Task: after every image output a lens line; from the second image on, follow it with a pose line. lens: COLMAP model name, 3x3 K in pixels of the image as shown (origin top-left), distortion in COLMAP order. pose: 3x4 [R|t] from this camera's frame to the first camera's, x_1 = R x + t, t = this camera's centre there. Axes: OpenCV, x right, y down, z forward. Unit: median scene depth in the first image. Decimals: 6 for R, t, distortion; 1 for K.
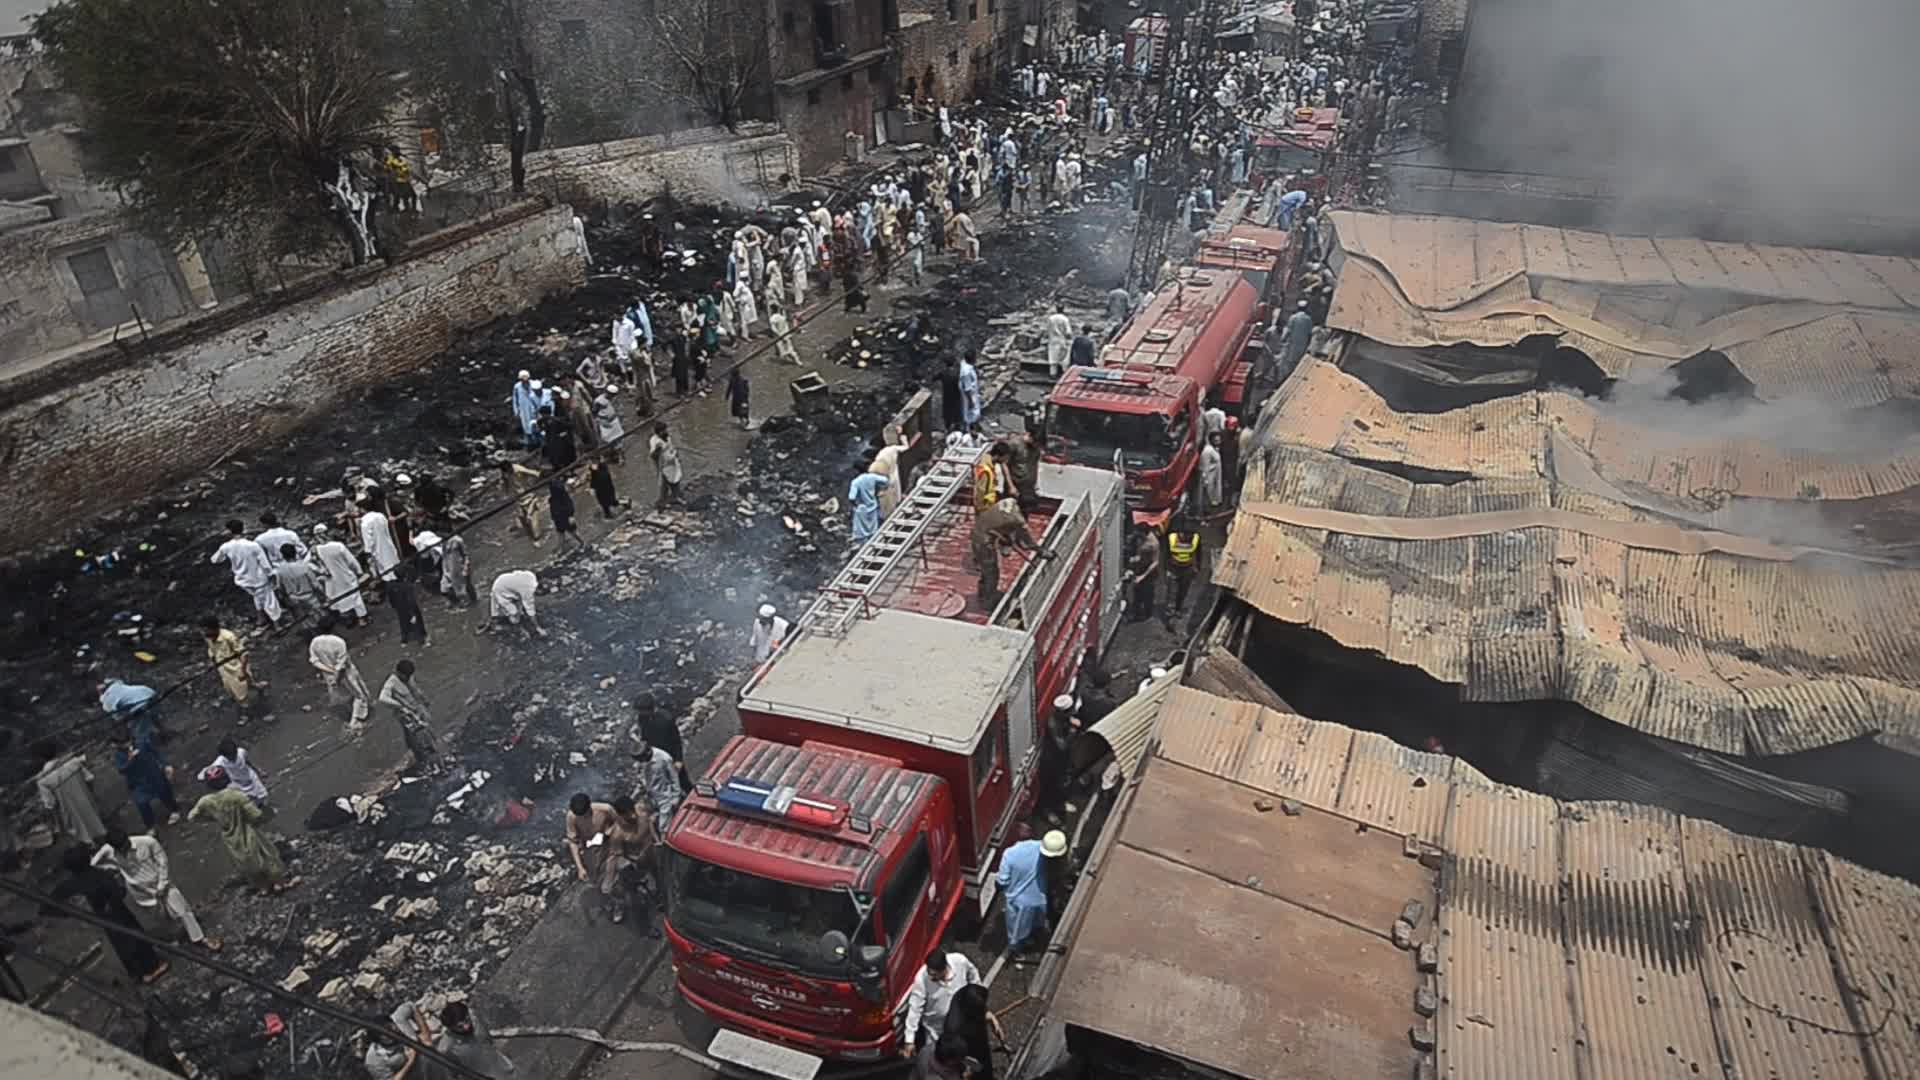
lens RADIAL K [[1126.1, 0, 976.9], [0, 1126.1, 565.0], [0, 0, 1]] dist [0.003253, 0.019118]
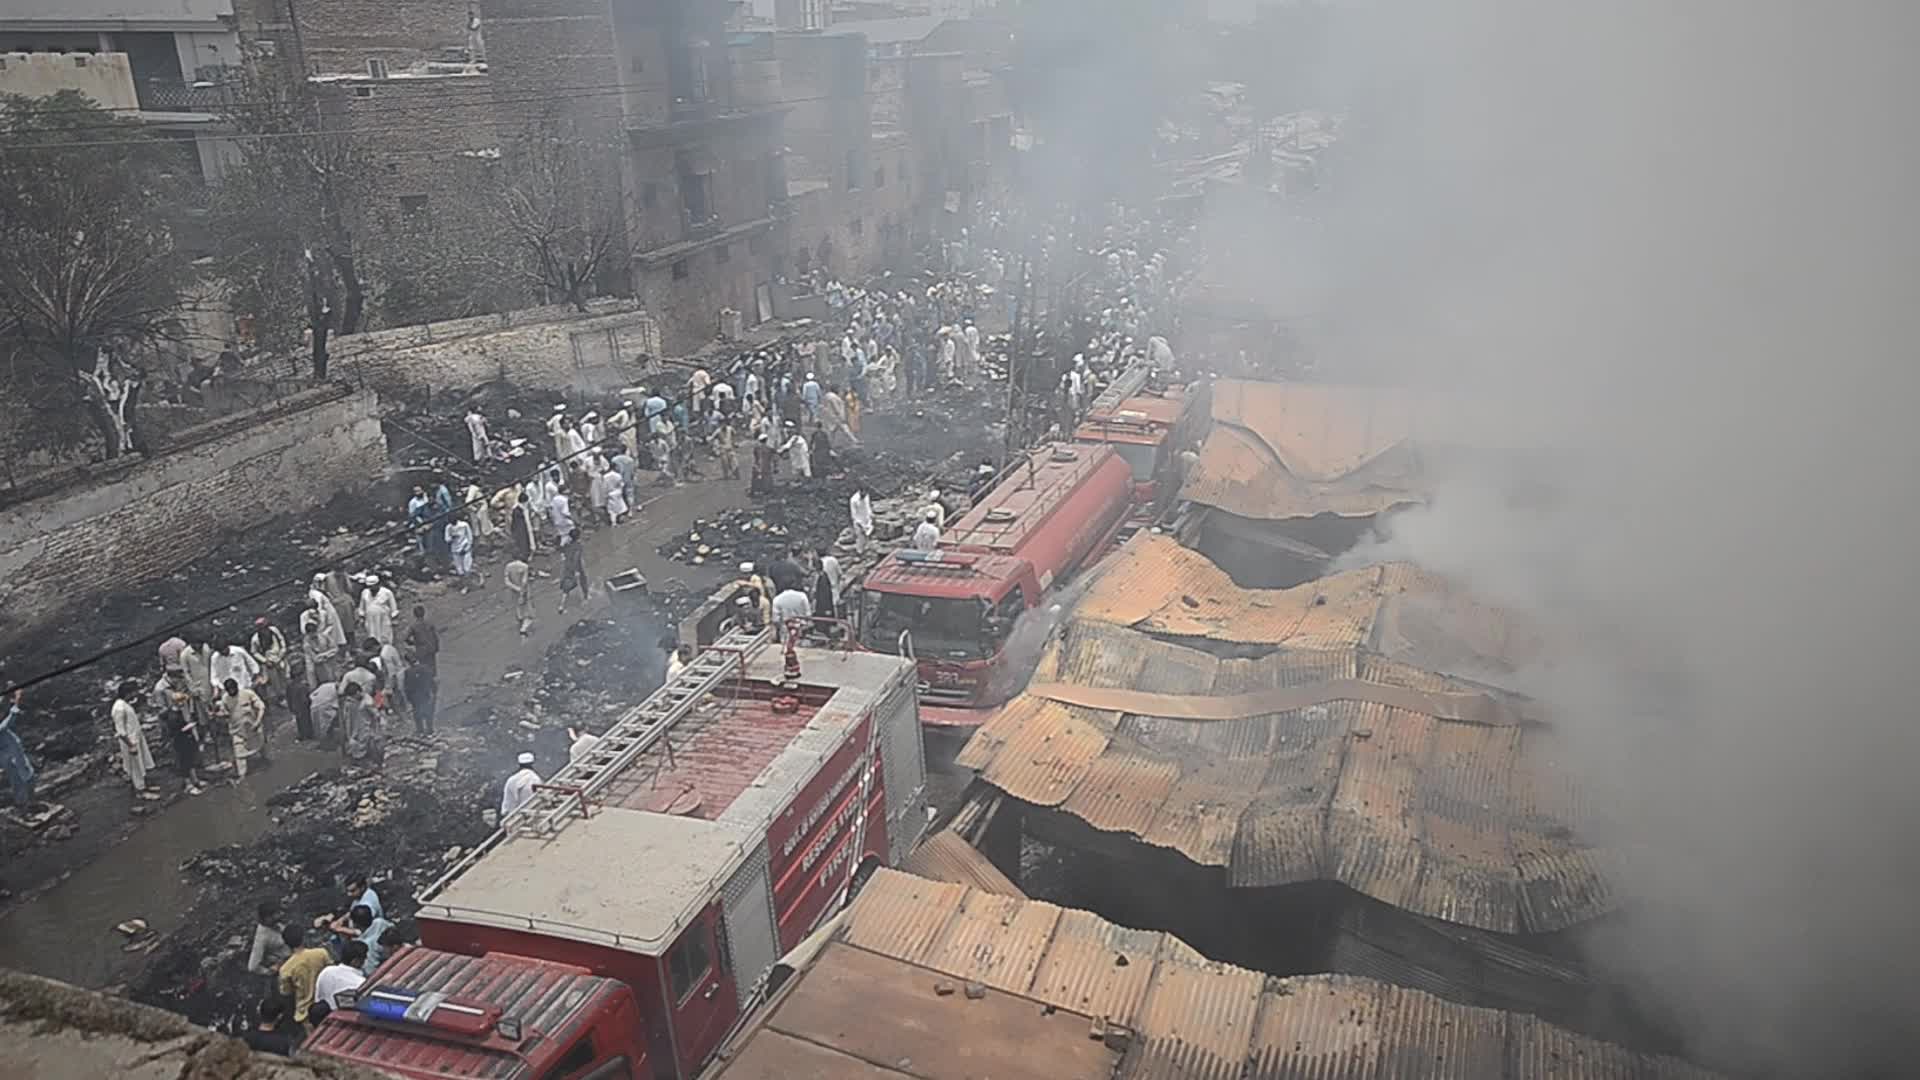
lens RADIAL K [[1389.4, 0, 960.2], [0, 1389.4, 562.4], [0, 0, 1]] dist [0.002563, 0.030290]
pose [[0.999574, -0.021940, 0.019241, 0.156069], [0.025113, 0.982558, -0.184253, 0.050417], [-0.014862, 0.184658, 0.982690, -0.103700]]
